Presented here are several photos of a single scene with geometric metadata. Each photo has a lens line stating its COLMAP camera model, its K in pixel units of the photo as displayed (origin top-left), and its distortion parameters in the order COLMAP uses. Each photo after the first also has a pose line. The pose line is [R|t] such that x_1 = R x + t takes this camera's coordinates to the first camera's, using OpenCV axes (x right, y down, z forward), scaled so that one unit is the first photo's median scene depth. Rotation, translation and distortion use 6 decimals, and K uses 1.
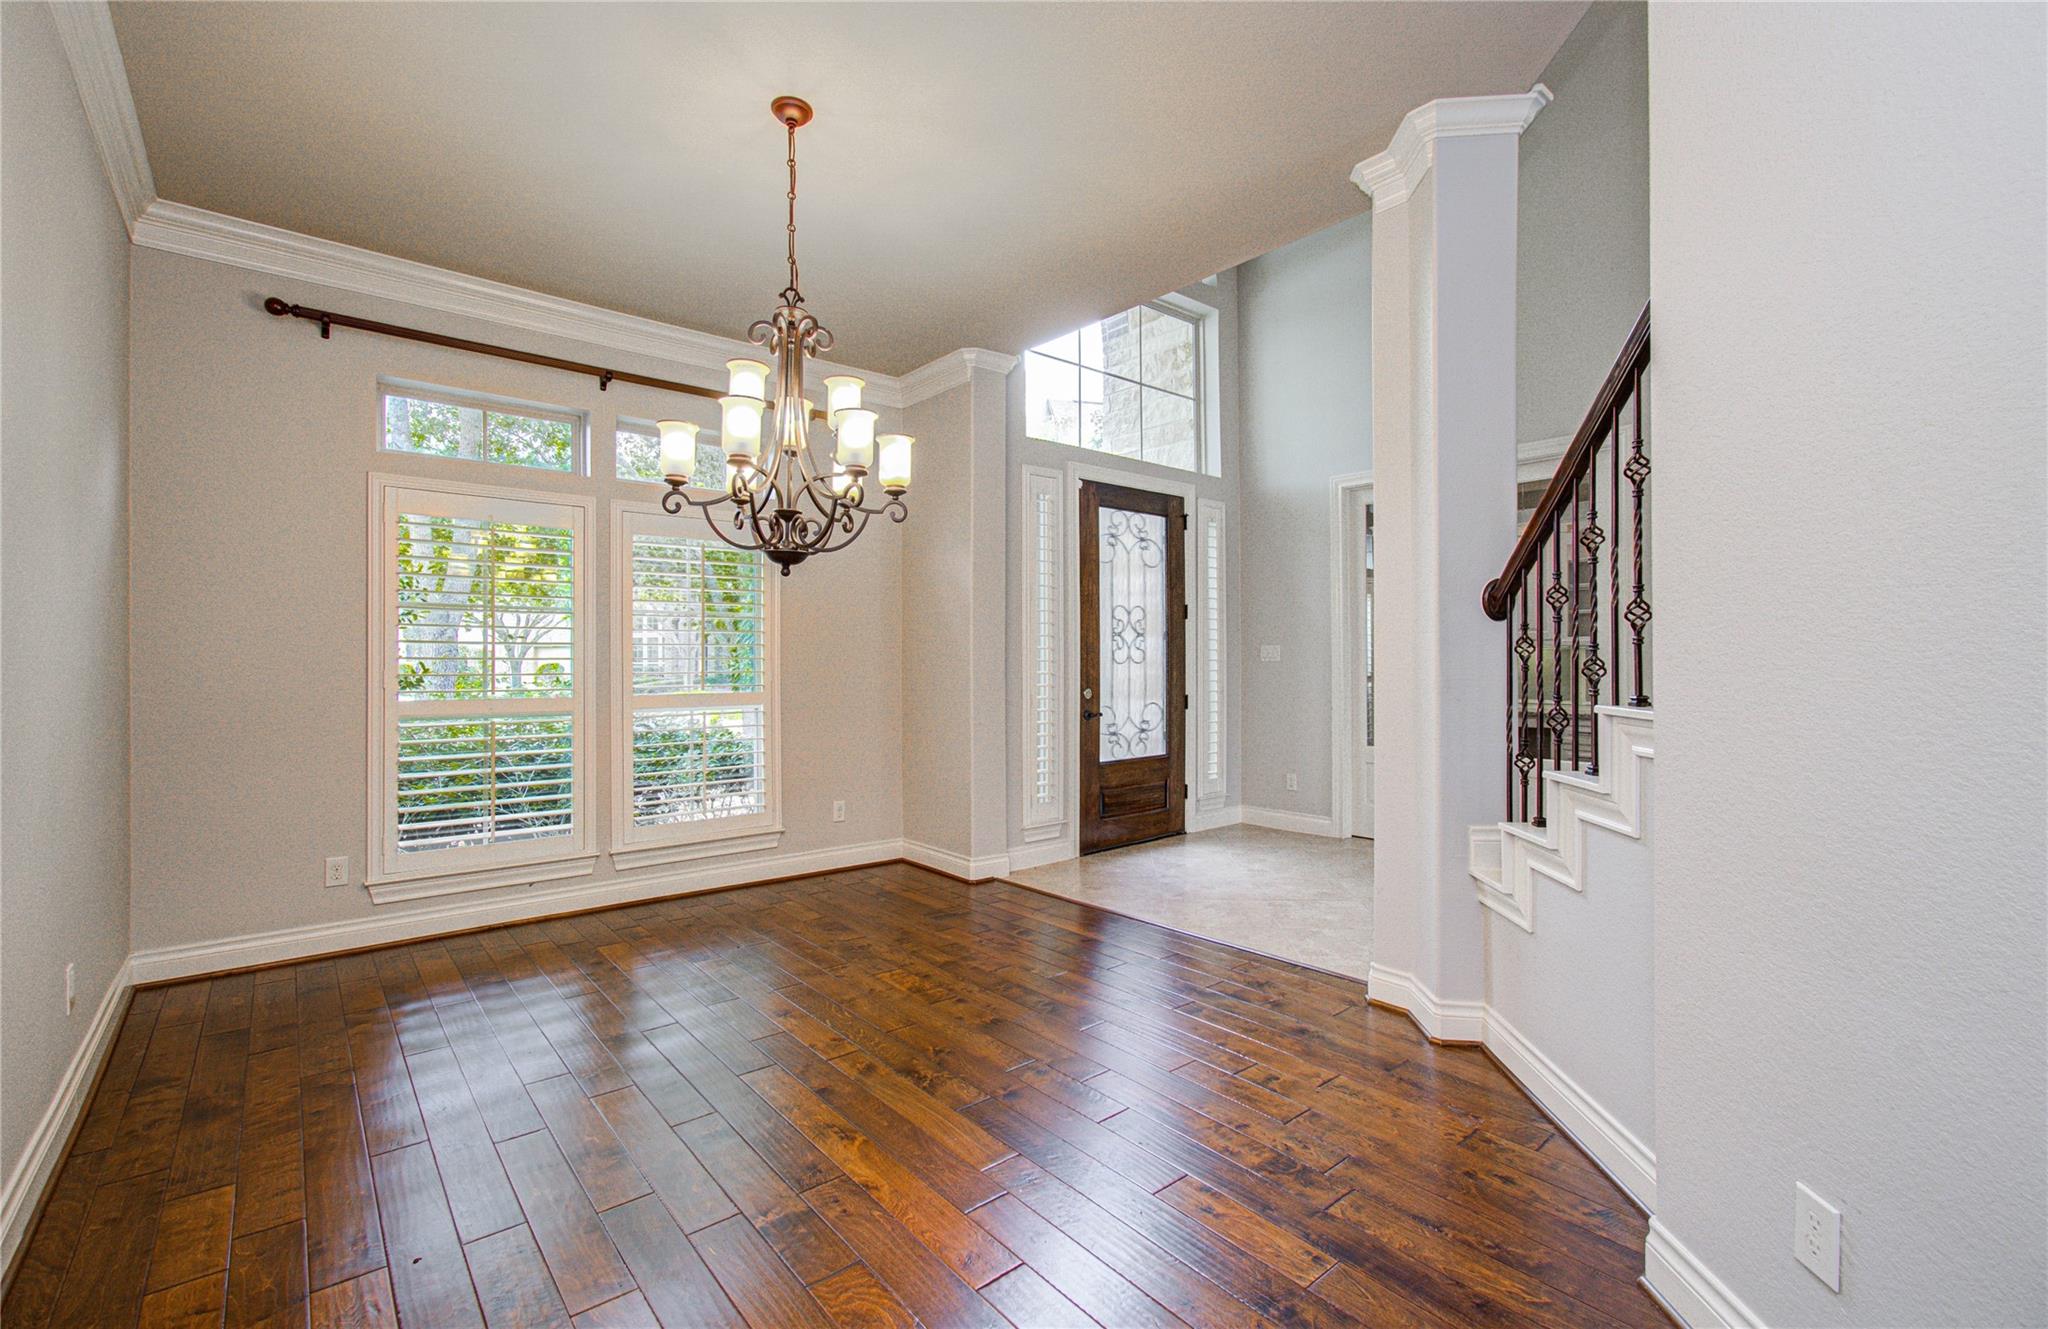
lens RADIAL K [[892.2, 0, 1032.4], [0, 892.2, 664.6], [0, 0, 1]] dist [-0.015317, 0.009940]
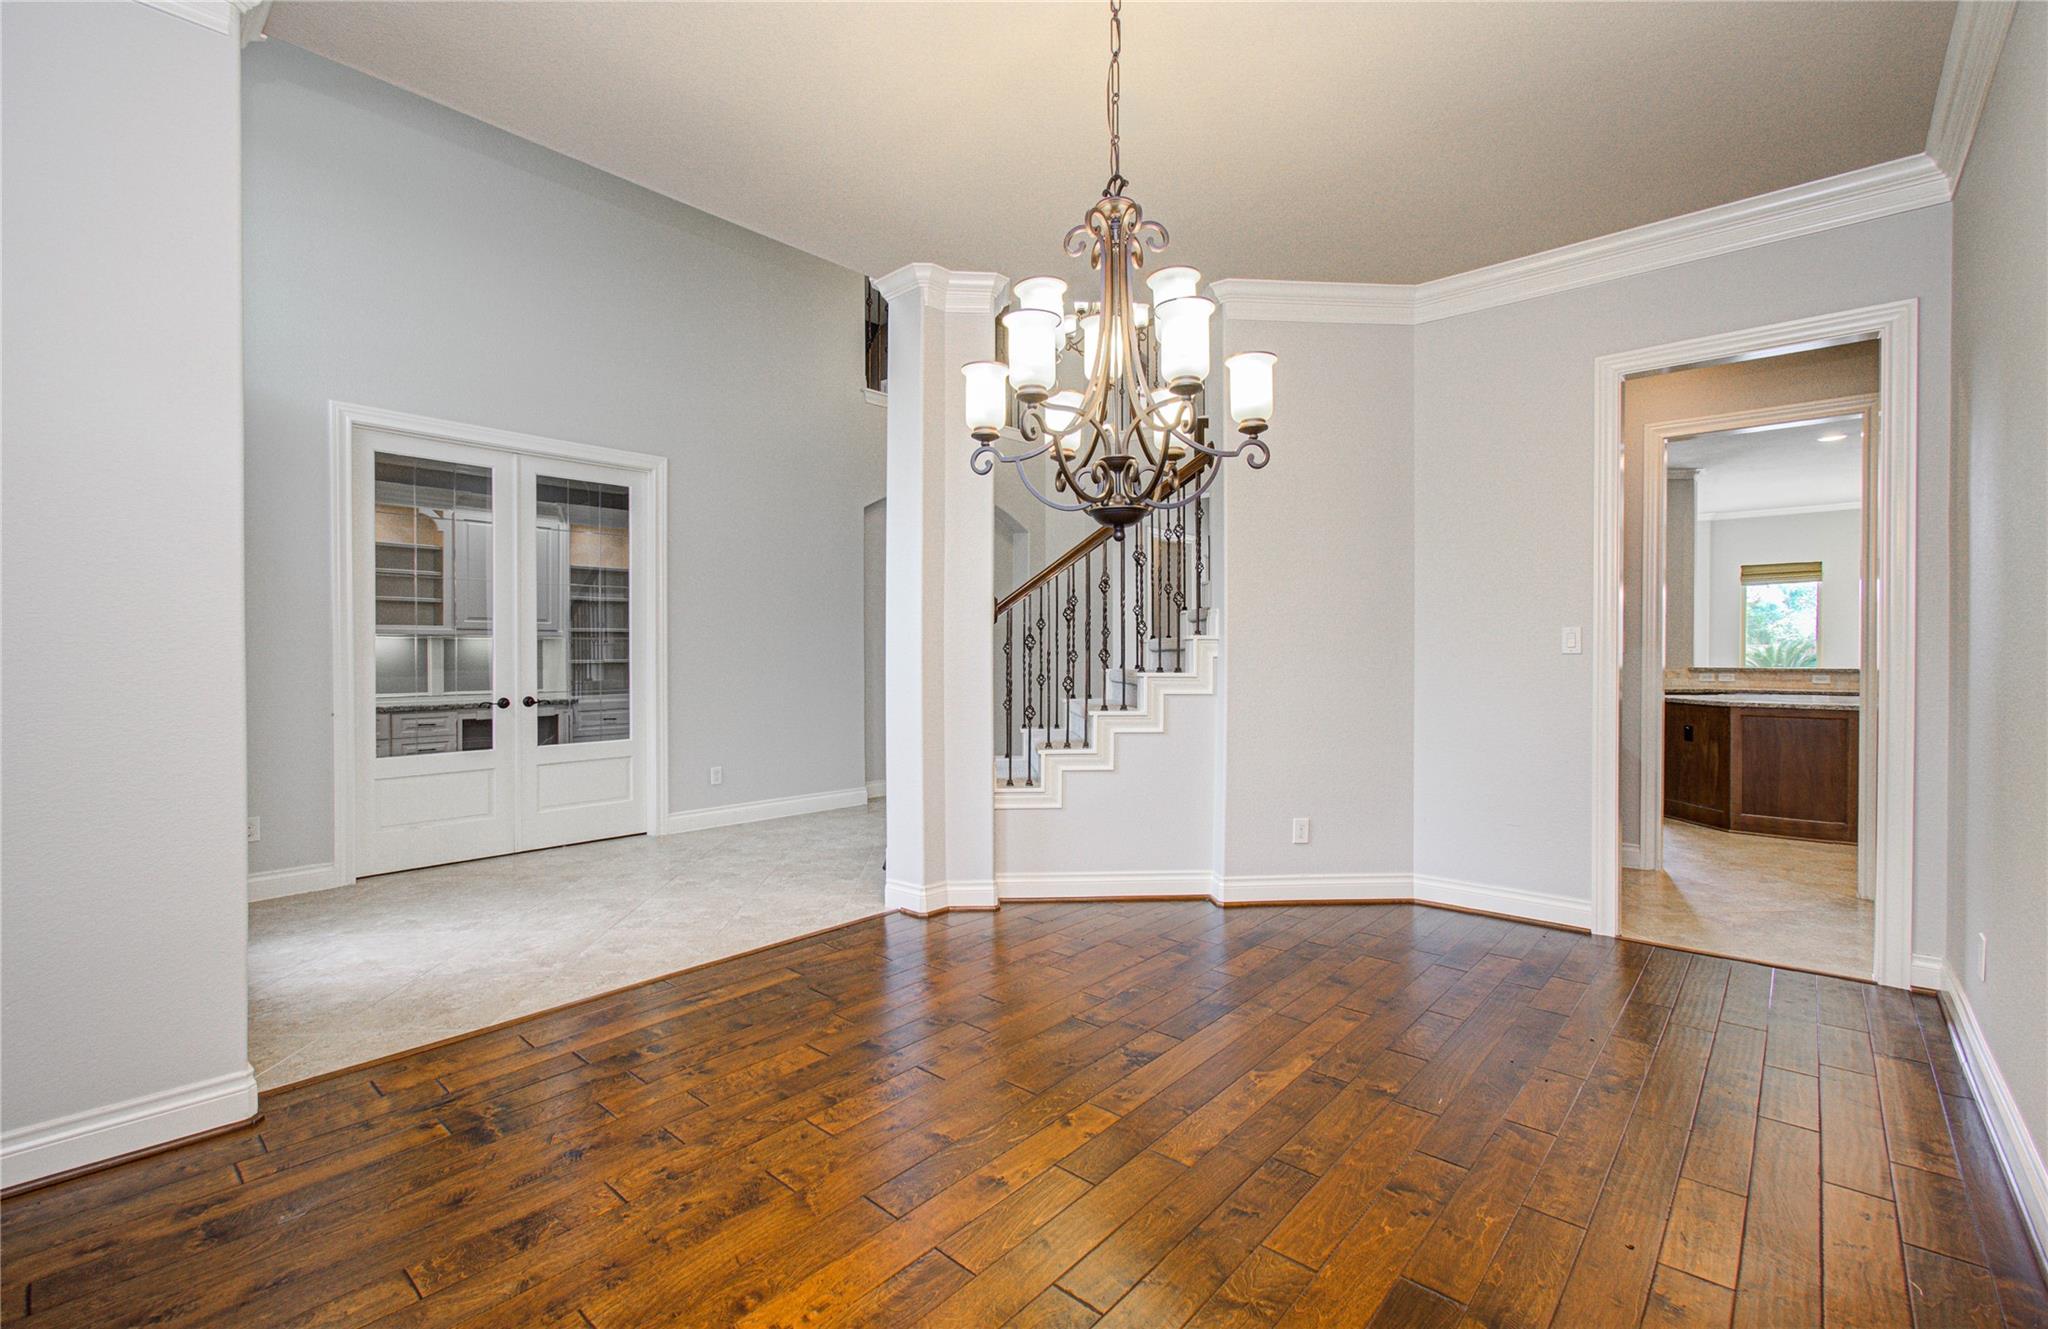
lens RADIAL K [[892.2, 0, 1018.1], [0, 892.2, 661.8], [0, 0, 1]] dist [-0.015317, 0.009940]
pose [[-0.134429, -0.012270, 0.990847, -0.832798], [0.006717, 0.999889, 0.013293, -0.000755], [-0.990900, 0.008442, -0.134332, 0.956422]]
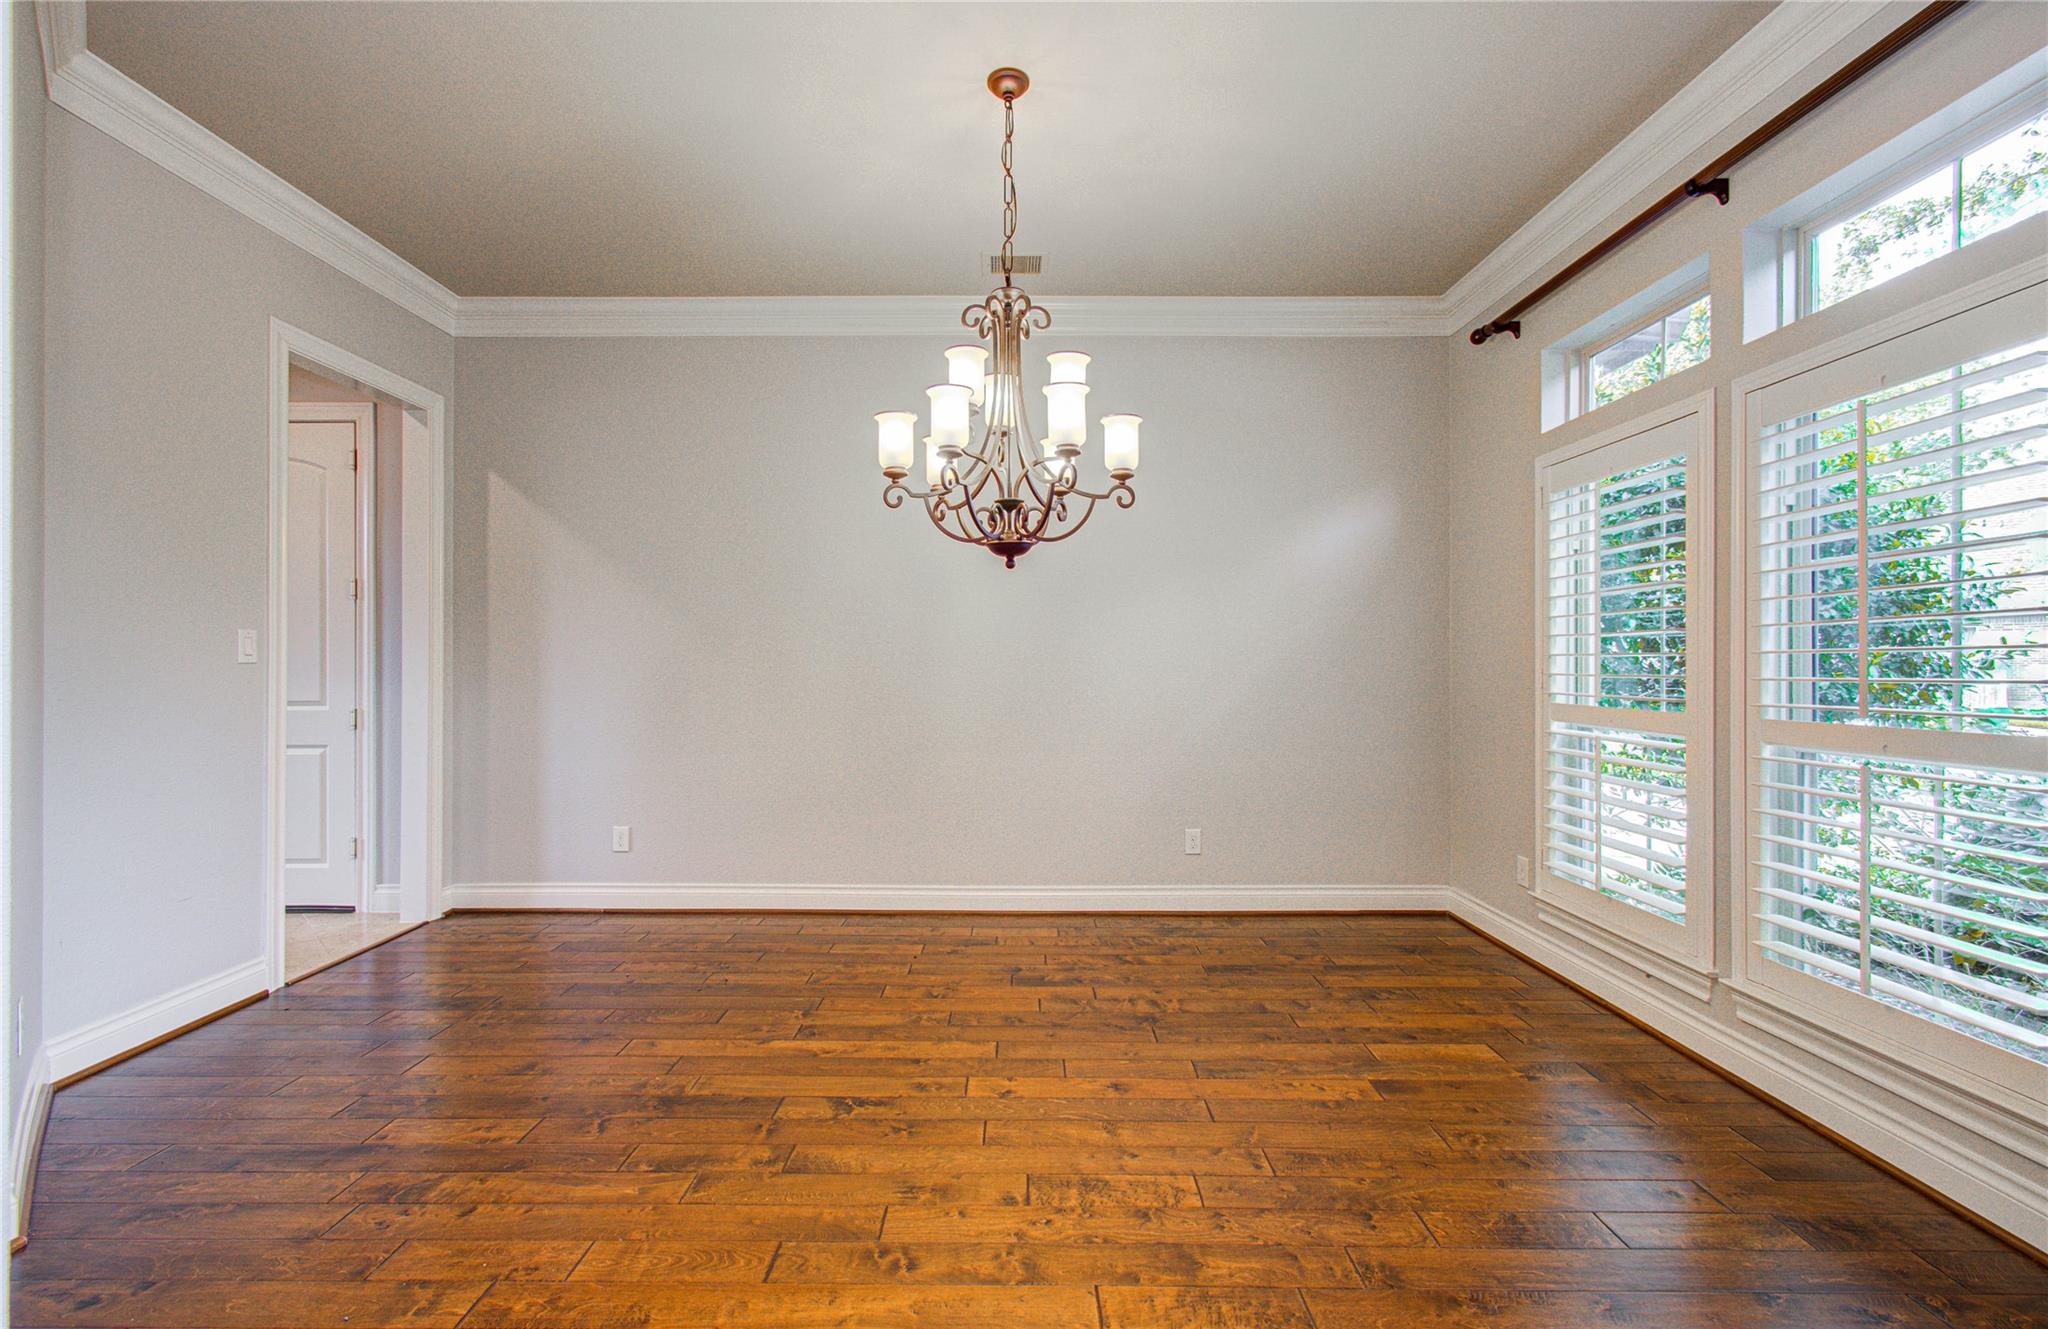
lens RADIAL K [[892.2, 0, 1007.5], [0, 892.2, 660.3], [0, 0, 1]] dist [-0.015317, 0.009940]
pose [[-0.655916, -0.003688, -0.754825, 0.362272], [-0.005941, 0.999982, 0.000277, 0.000493], [0.754811, 0.004666, -0.655926, 1.306071]]
